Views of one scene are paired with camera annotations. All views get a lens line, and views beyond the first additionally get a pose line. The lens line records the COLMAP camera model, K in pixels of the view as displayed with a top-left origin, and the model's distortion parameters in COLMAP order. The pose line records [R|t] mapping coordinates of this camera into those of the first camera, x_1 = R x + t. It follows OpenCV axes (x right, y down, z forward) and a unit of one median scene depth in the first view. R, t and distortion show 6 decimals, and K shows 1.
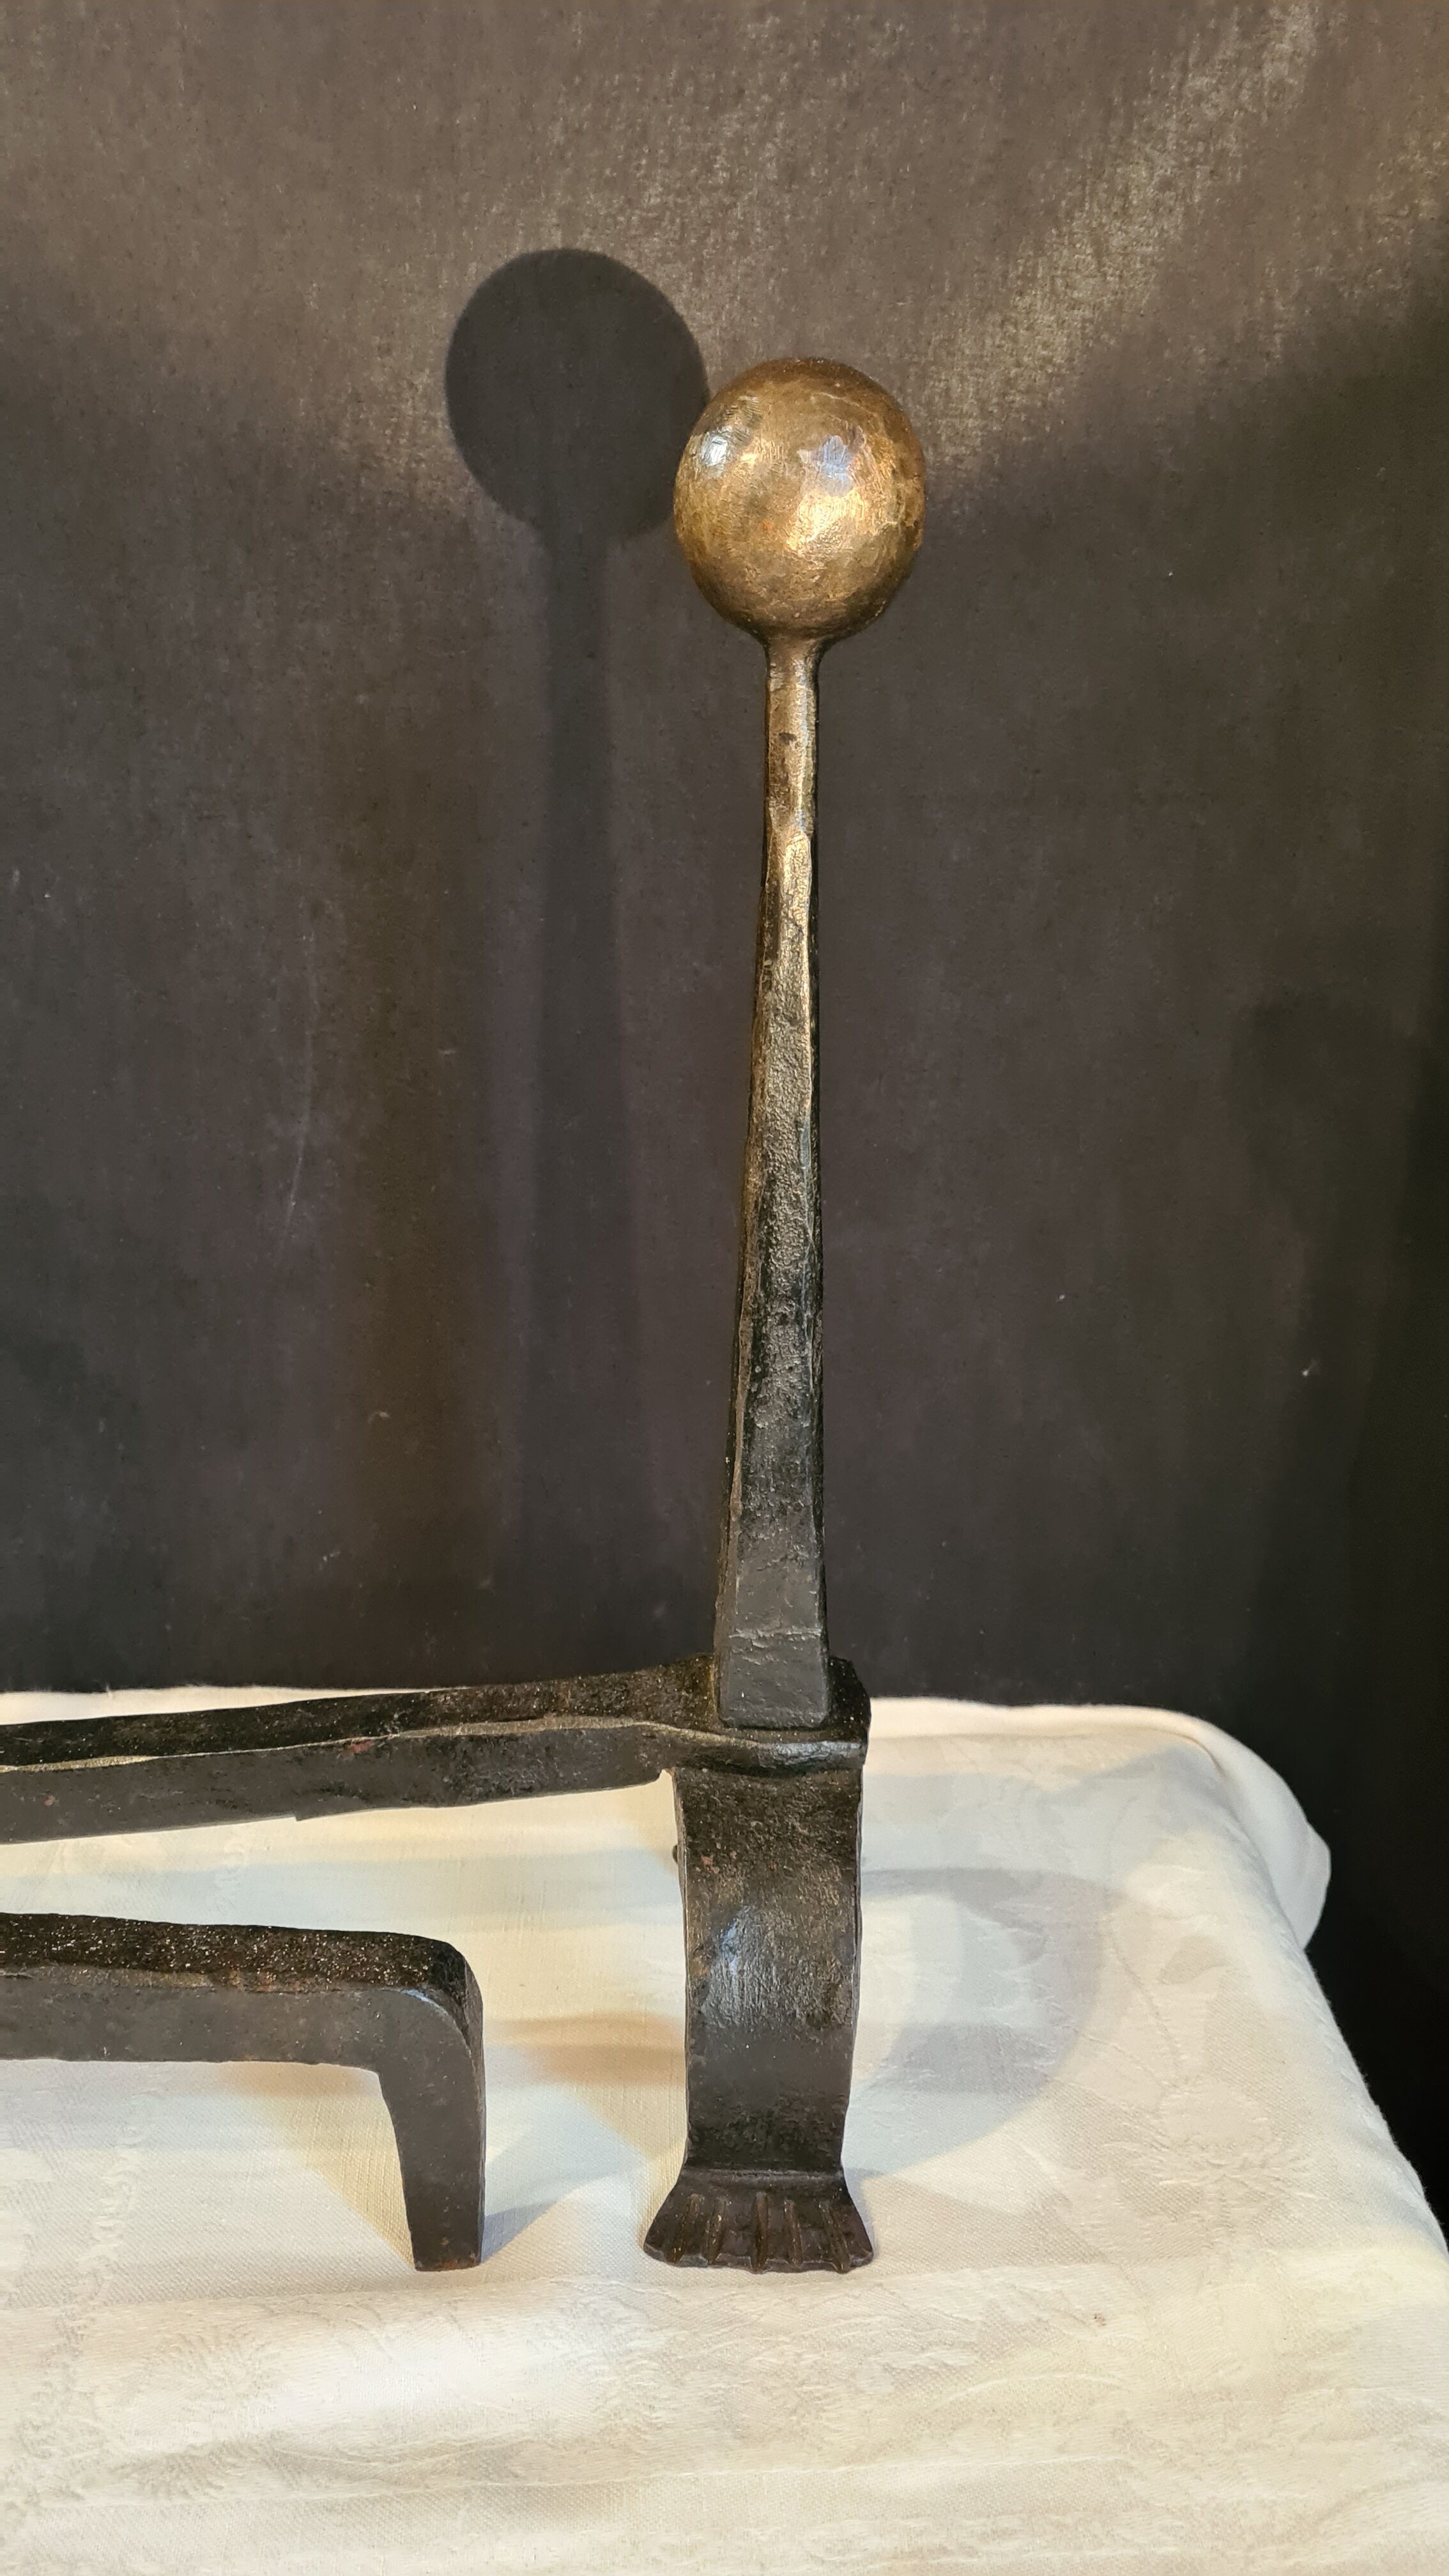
lens RADIAL K [[1979.9, 0, 724.5], [0, 1979.9, 1288.0], [0, 0, 1]] dist [0.063970, -0.072496]
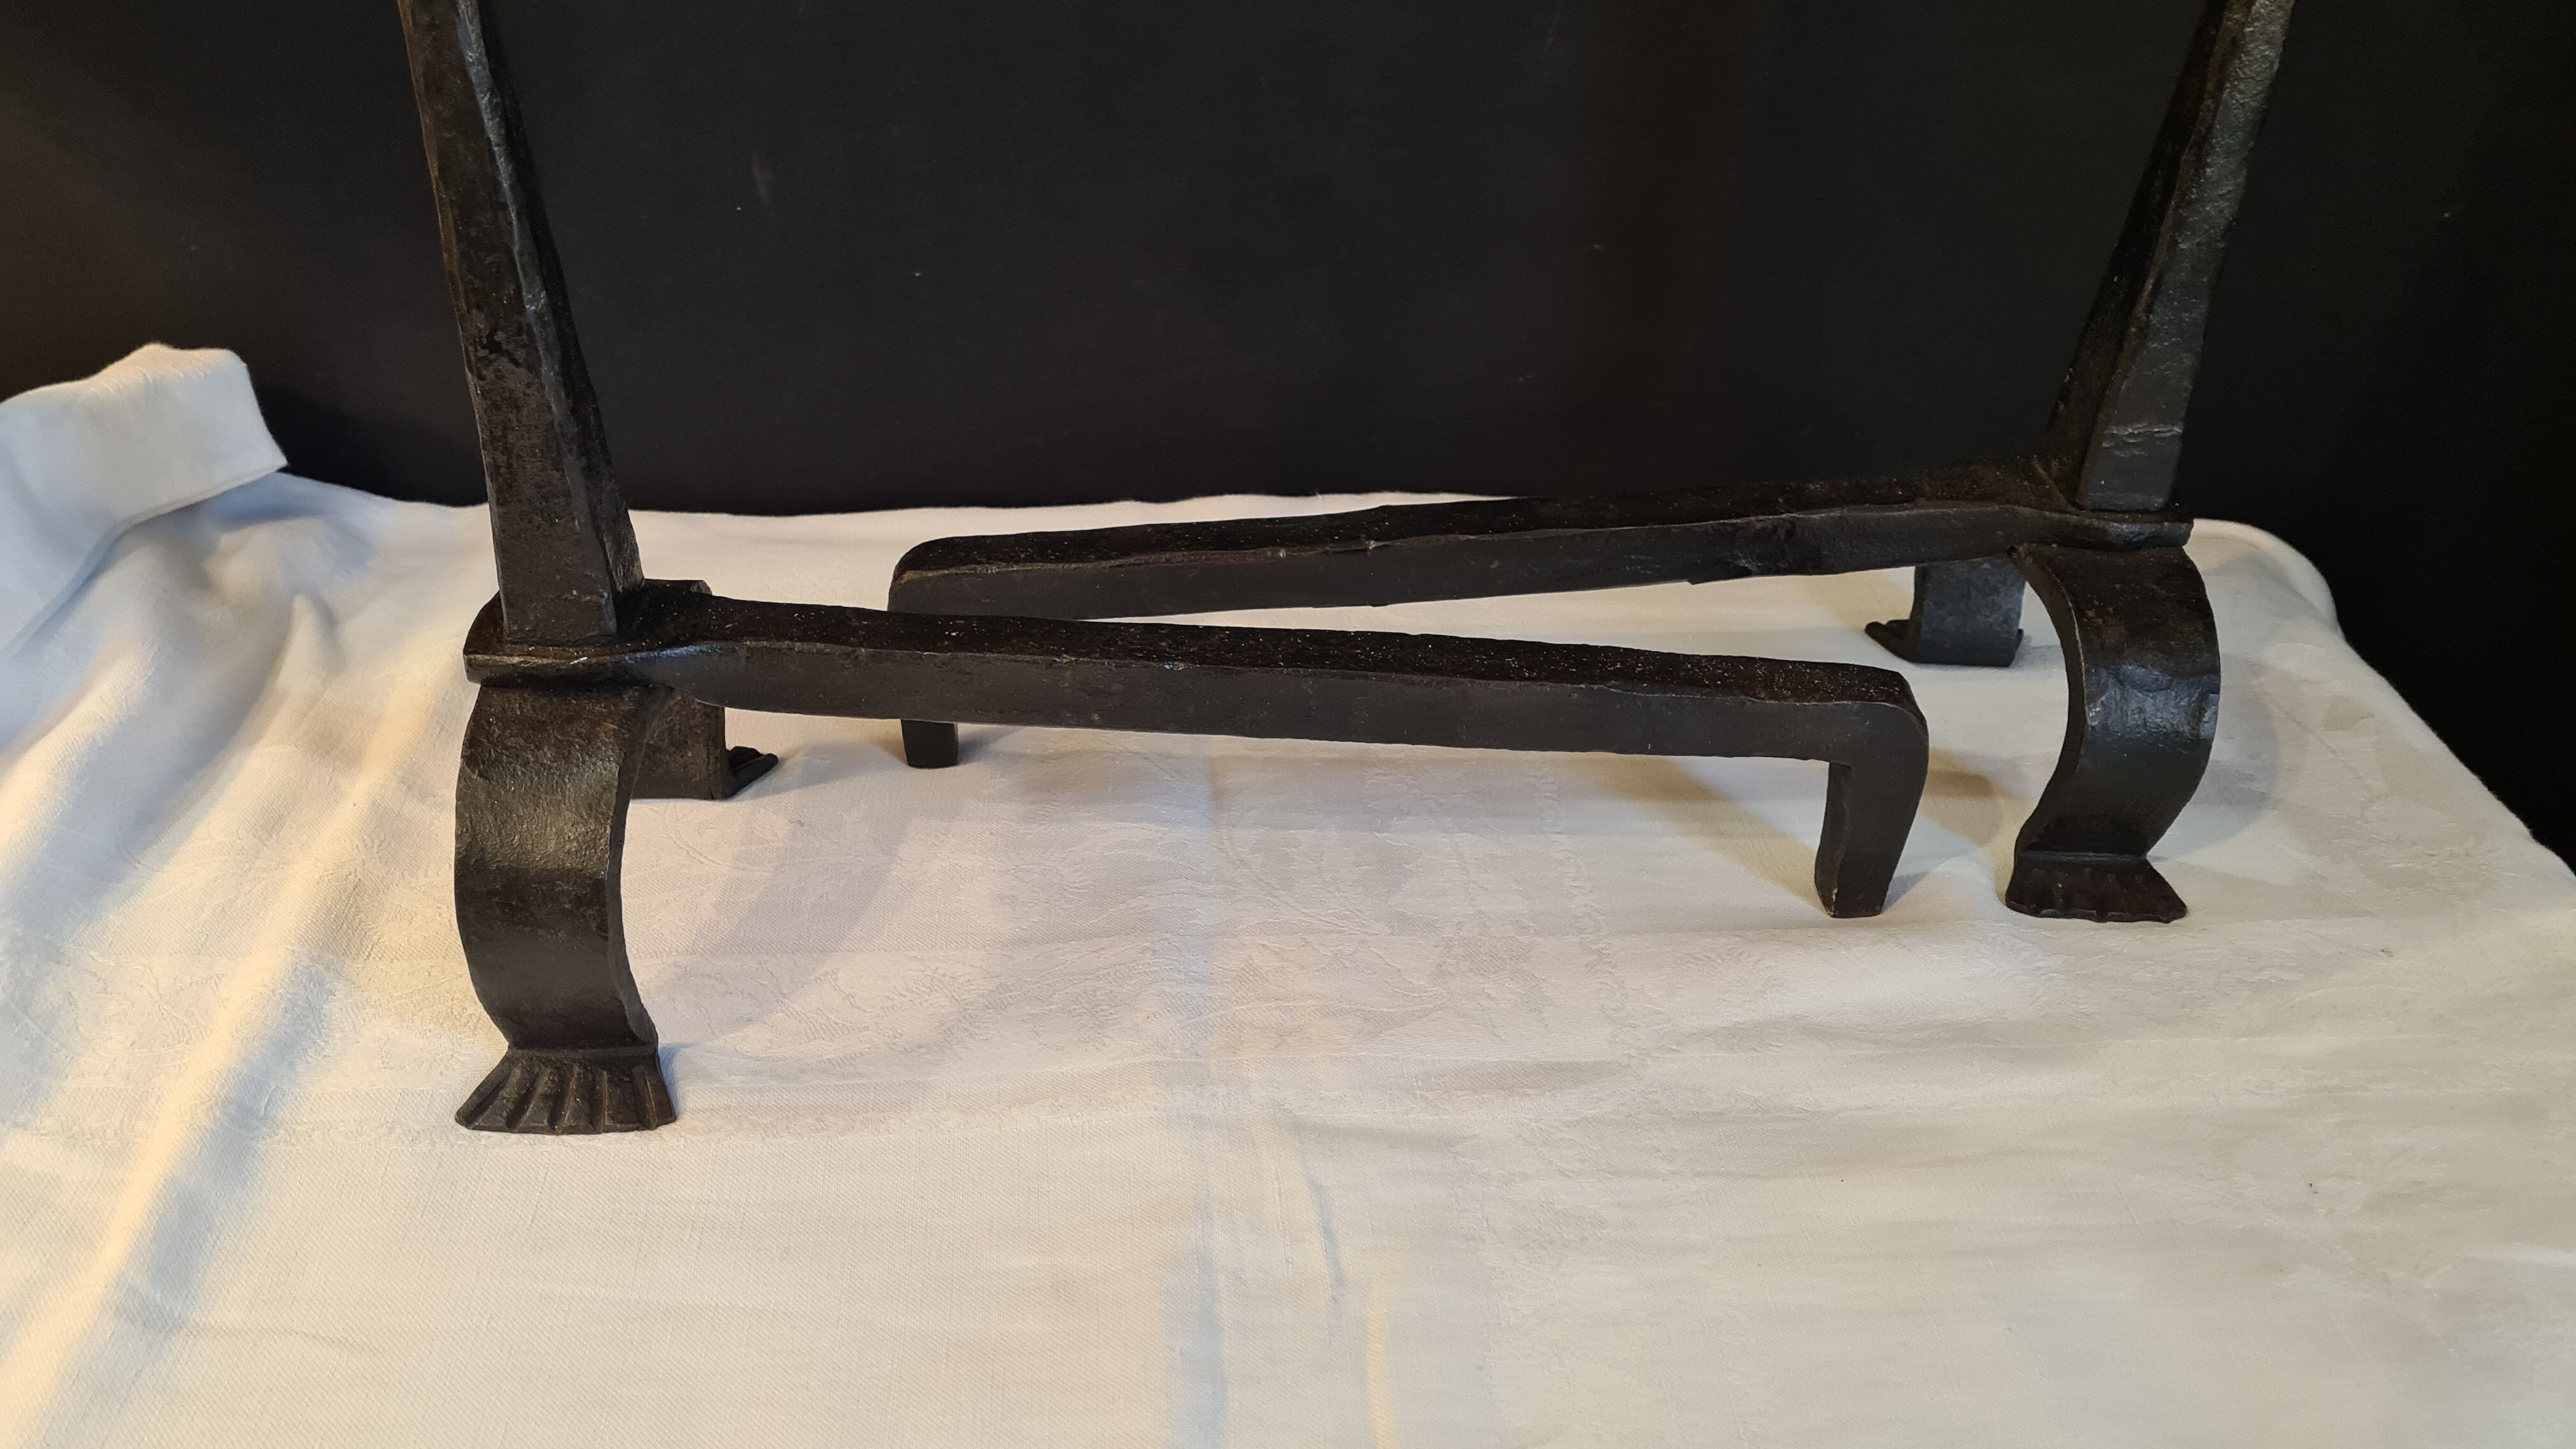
lens RADIAL K [[1979.9, 0, 1288.0], [0, 1979.9, 724.5], [0, 0, 1]] dist [0.063970, -0.072496]
pose [[0.999748, 0.010139, 0.020014, -0.515307], [-0.015323, 0.960167, 0.279006, 0.018564], [-0.016388, -0.279243, 0.960081, -0.183255]]
